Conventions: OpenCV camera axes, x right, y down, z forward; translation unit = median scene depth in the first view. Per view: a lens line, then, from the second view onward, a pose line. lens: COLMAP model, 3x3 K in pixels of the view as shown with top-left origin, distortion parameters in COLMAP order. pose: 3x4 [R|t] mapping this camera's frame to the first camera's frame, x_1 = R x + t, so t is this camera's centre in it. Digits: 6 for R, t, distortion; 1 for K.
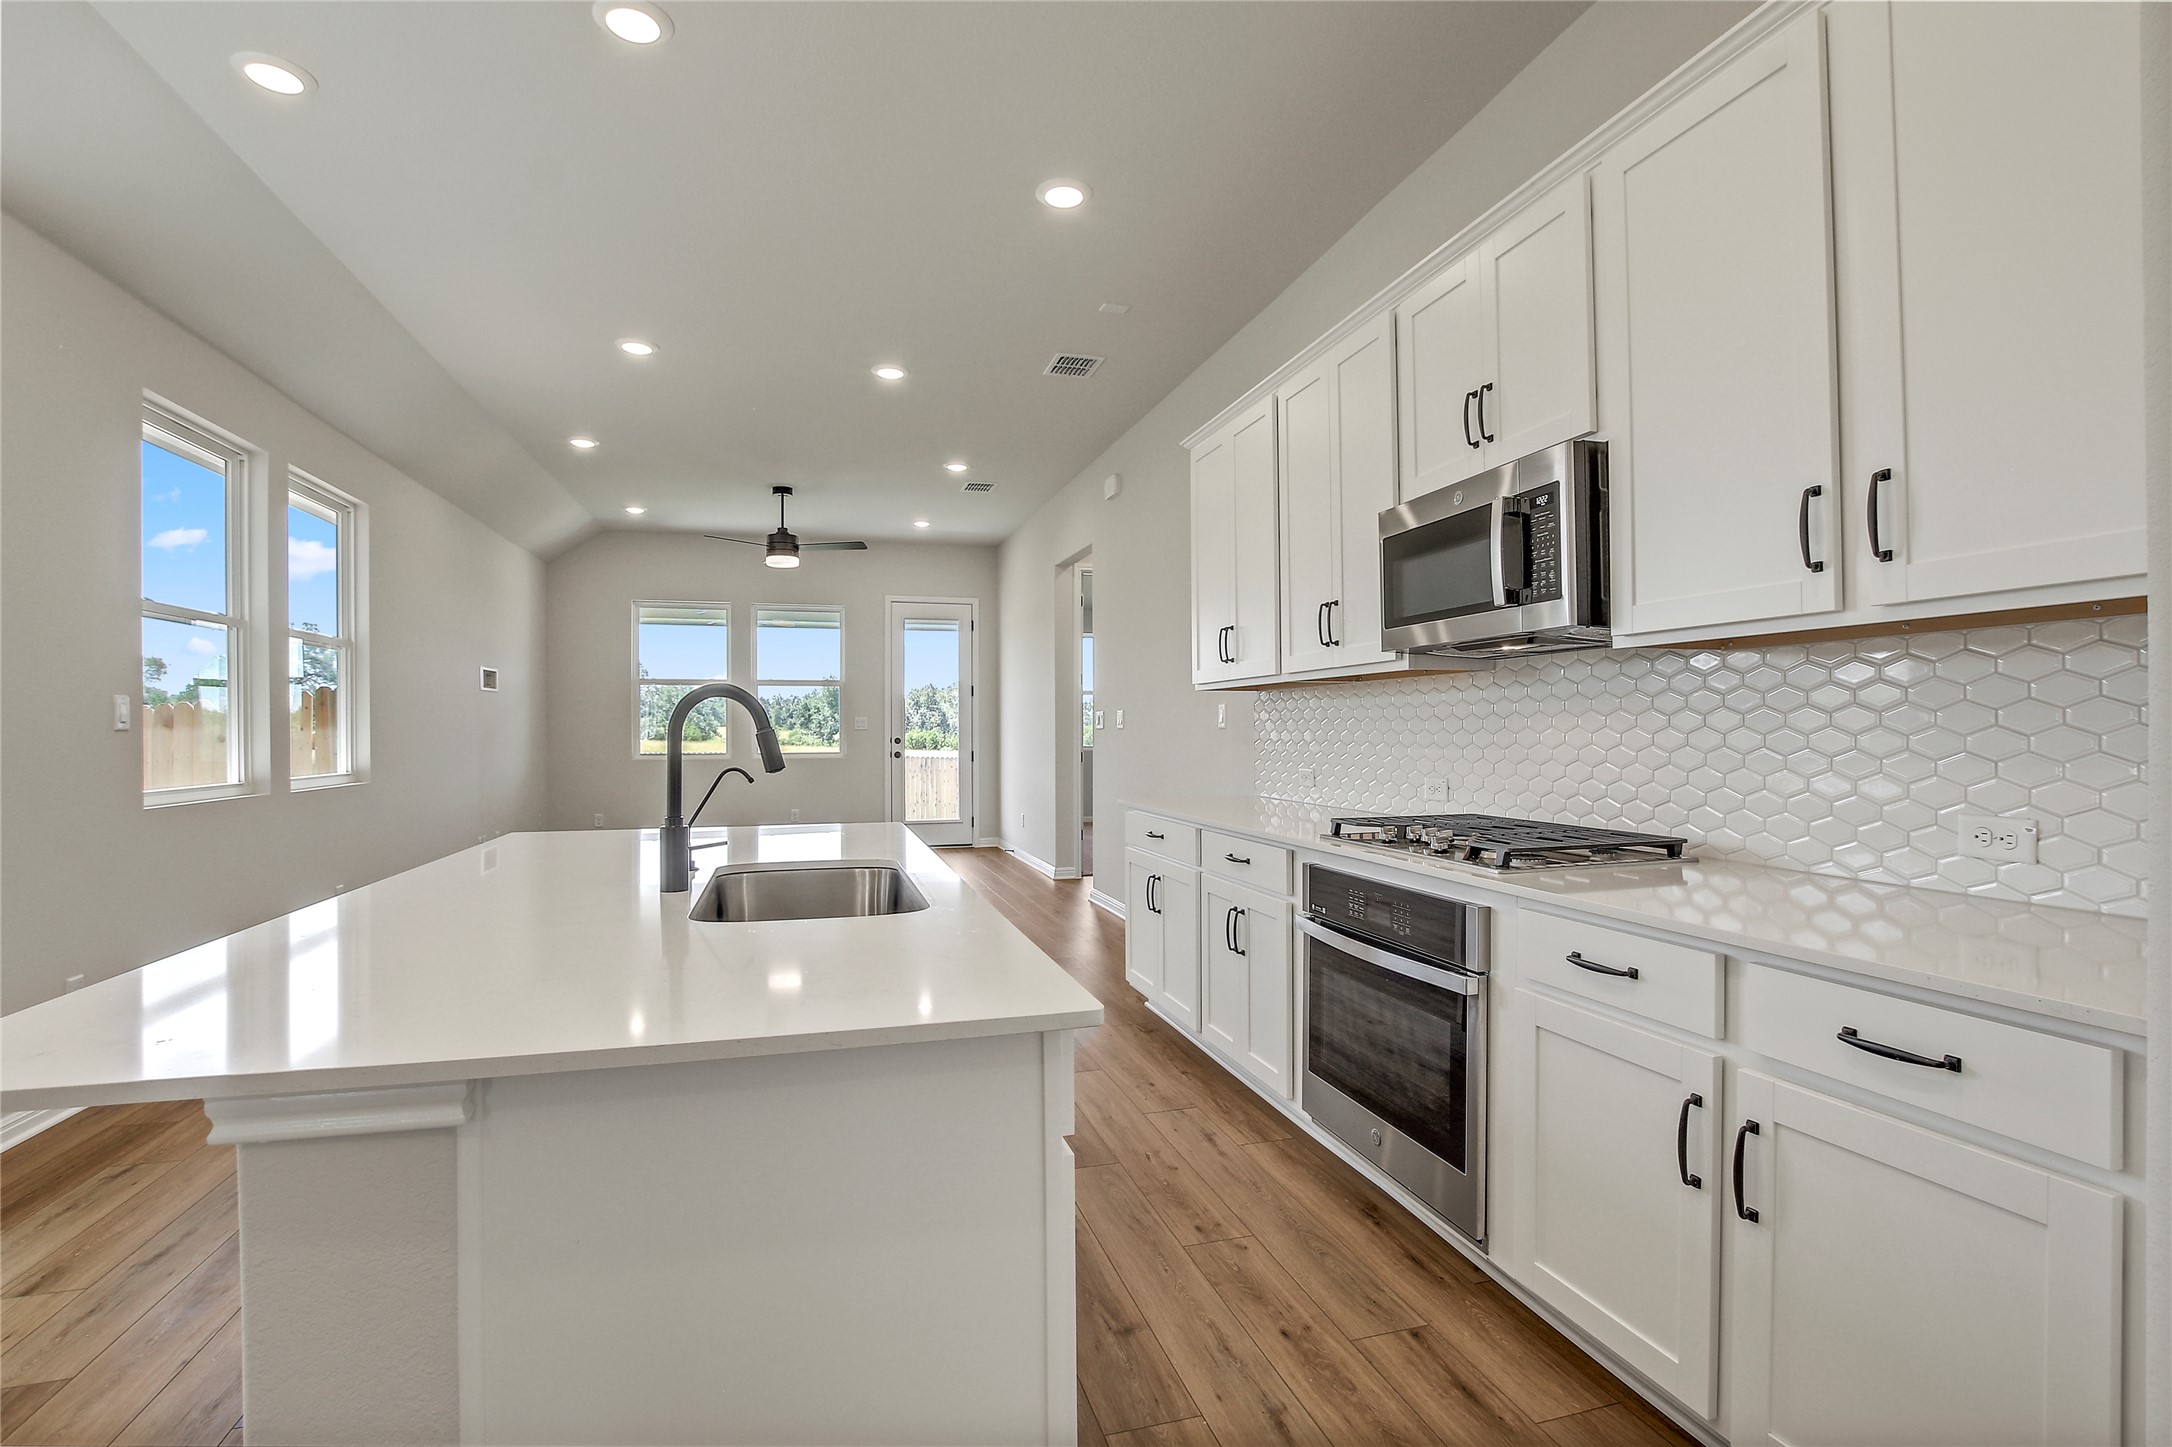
lens RADIAL K [[1037.5, 0, 1083.3], [0, 1037.5, 723.9], [0, 0, 1]] dist [-0.004412, -0.000072]
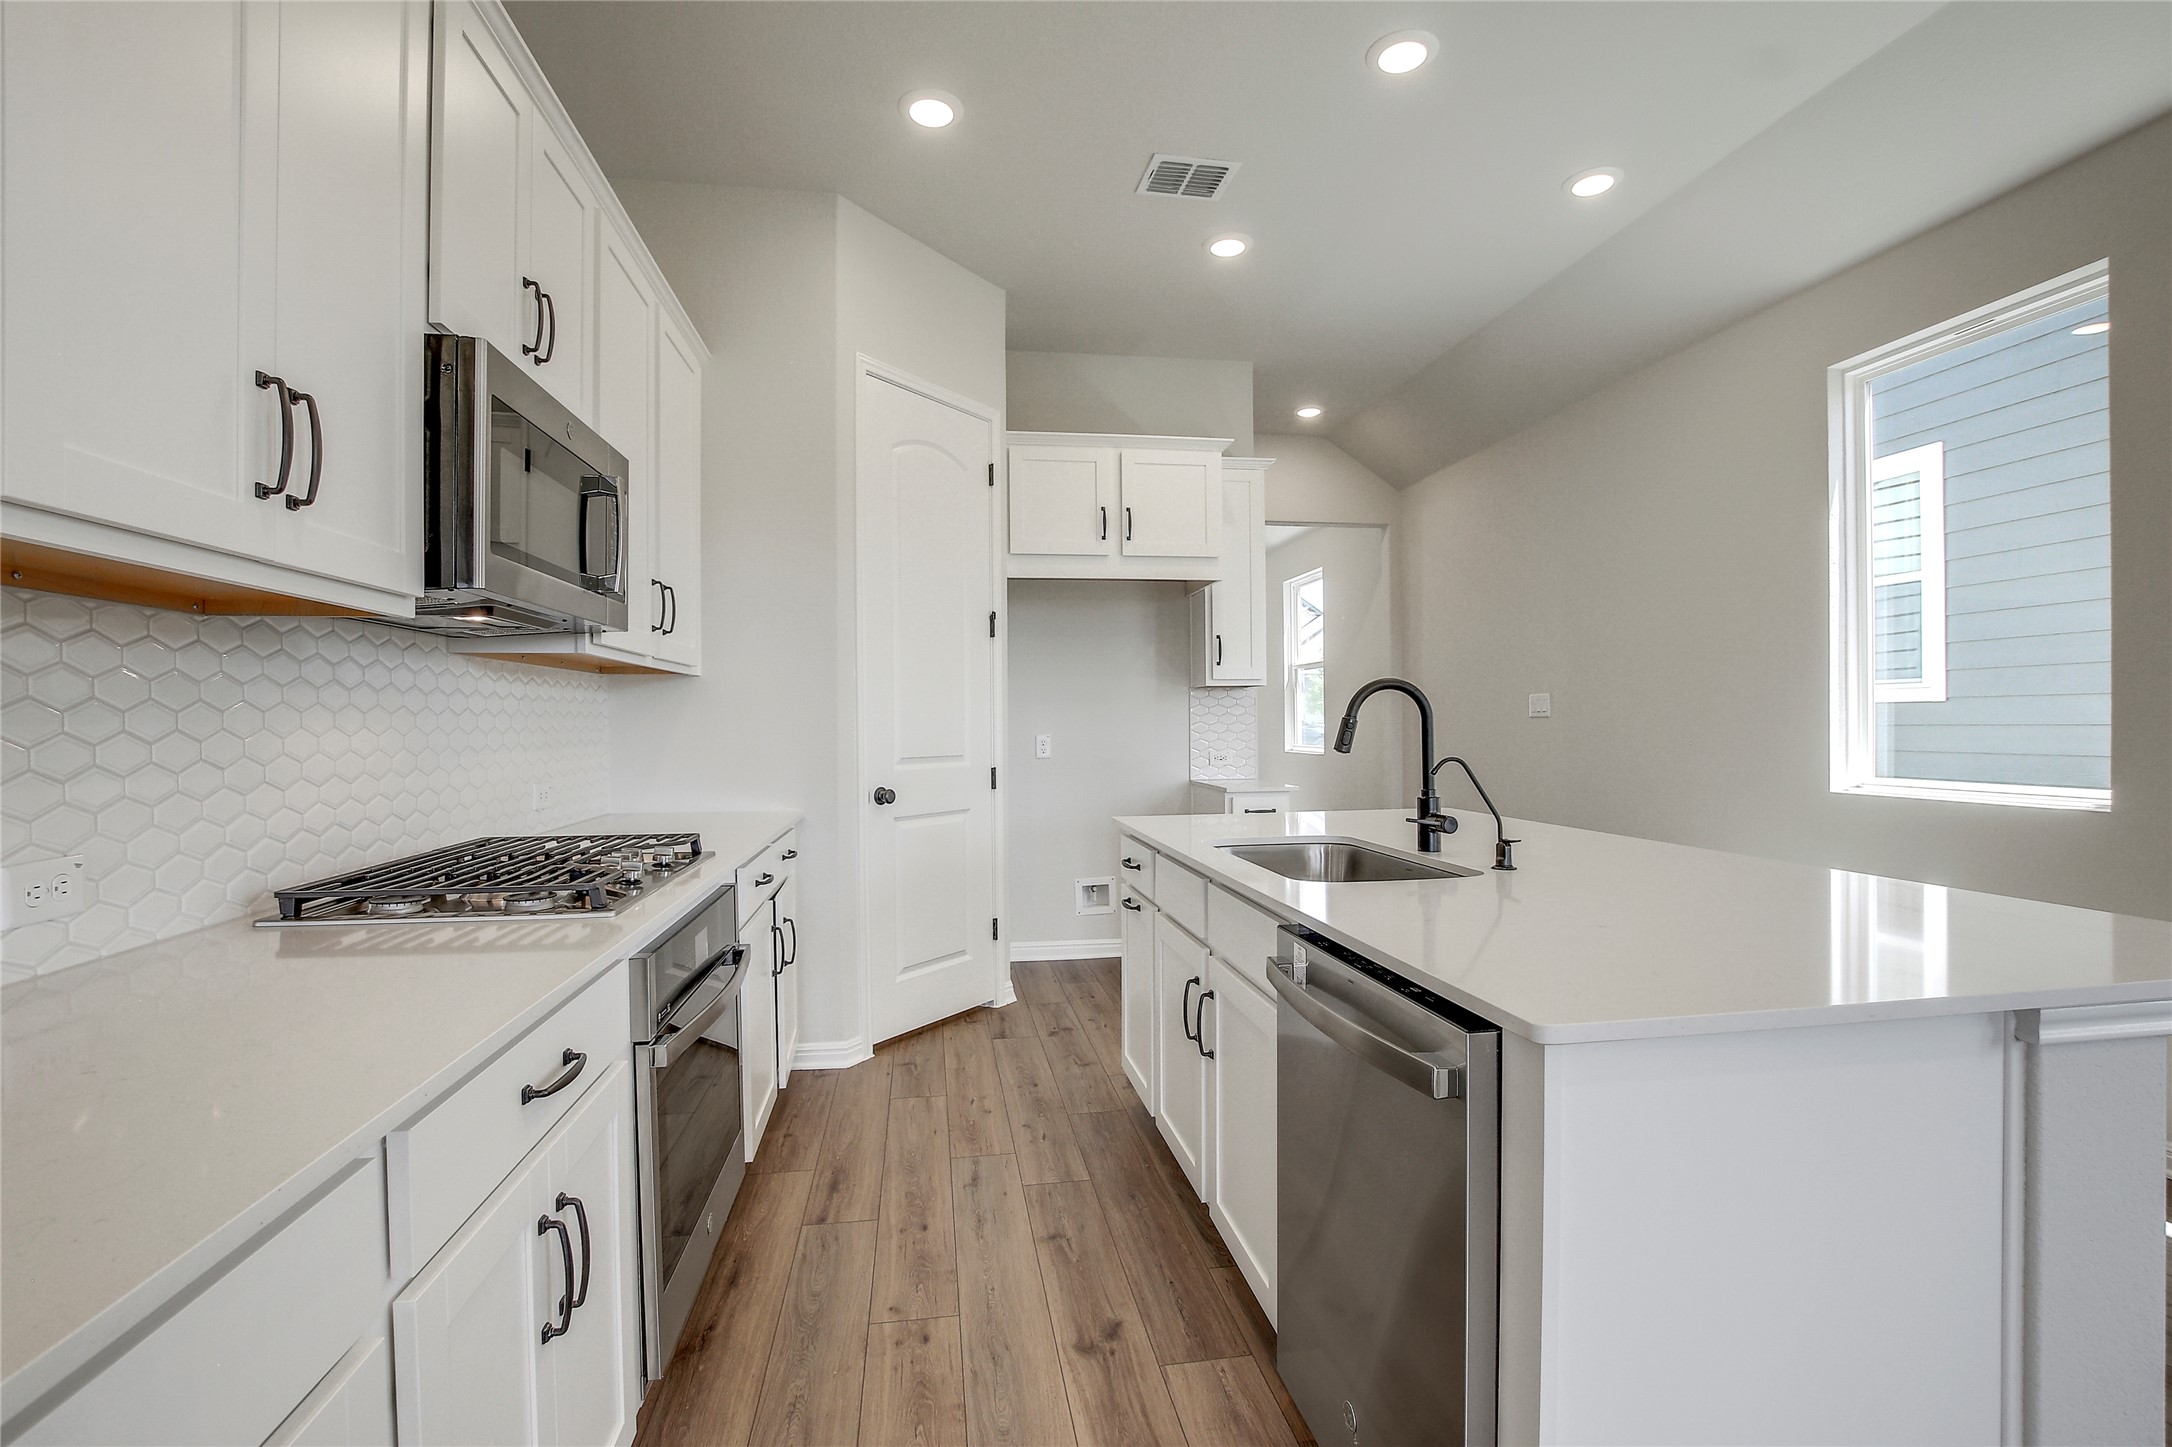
lens RADIAL K [[1037.5, 0, 1087.4], [0, 1037.5, 733.3], [0, 0, 1]] dist [-0.004412, -0.000072]
pose [[-0.993157, 0.012431, 0.116126, -0.133648], [0.013370, 0.999884, 0.007308, 0.008731], [-0.116022, 0.008810, -0.993208, 2.079152]]
